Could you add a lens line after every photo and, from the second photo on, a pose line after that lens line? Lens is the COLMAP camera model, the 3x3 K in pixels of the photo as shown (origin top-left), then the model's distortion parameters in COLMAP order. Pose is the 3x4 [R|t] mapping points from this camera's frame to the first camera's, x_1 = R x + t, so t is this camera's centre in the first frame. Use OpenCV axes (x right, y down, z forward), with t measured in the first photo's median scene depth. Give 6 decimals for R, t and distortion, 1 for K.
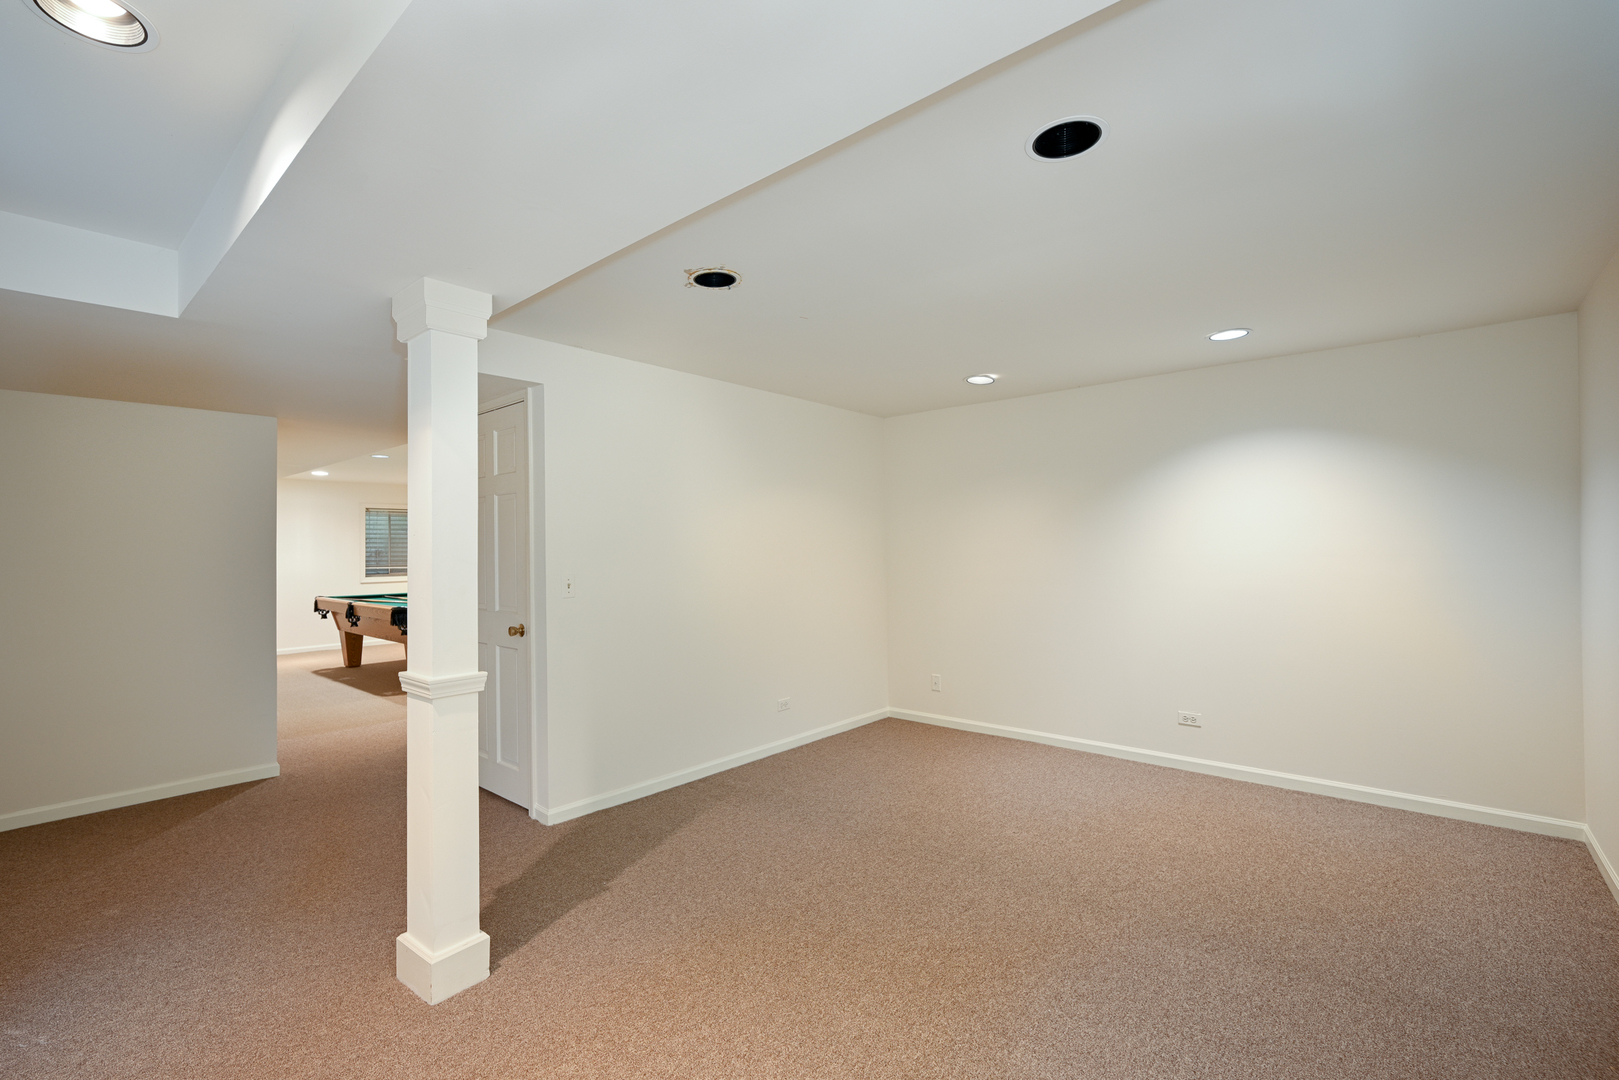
lens RADIAL K [[700.9, 0, 809.5], [0, 700.9, 540.0], [0, 0, 1]] dist [0.000818, 0.000164]
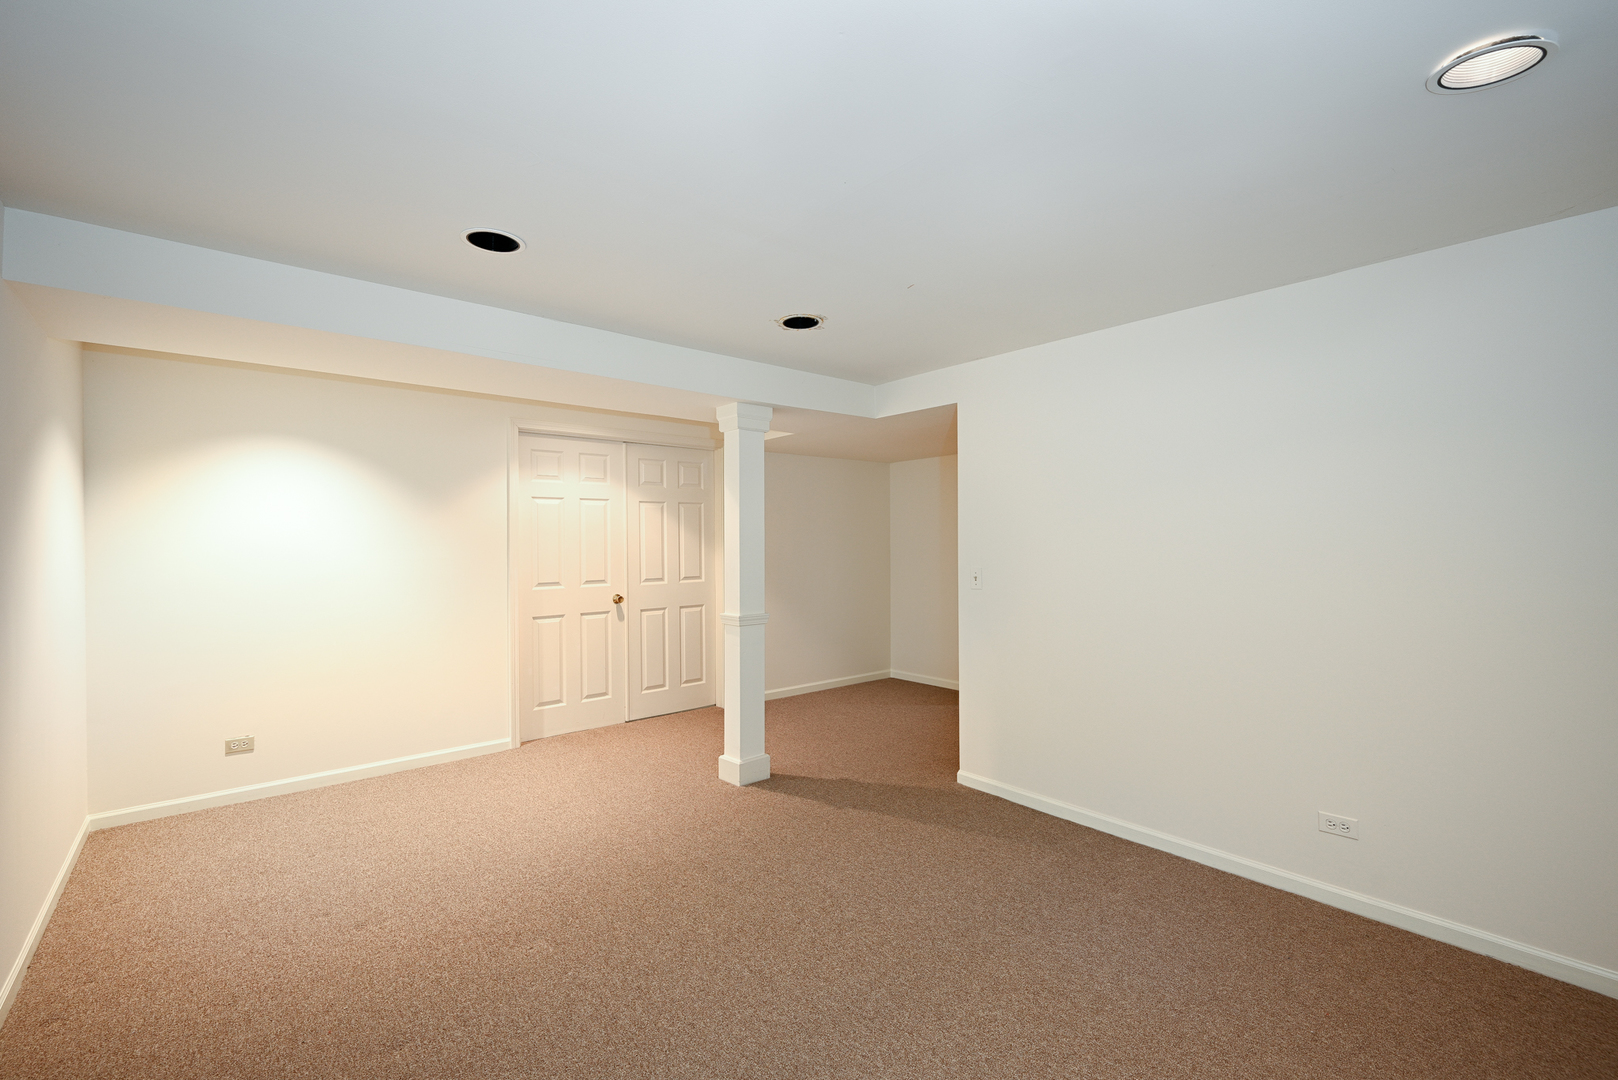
lens RADIAL K [[700.5, 0, 809.0], [0, 700.5, 540.0], [0, 0, 1]] dist [0.000818, 0.000164]
pose [[-0.155009, 0.015889, -0.987785, 0.787137], [0.014327, 0.999802, 0.013834, -0.013977], [0.987809, -0.012008, -0.155206, 0.912557]]
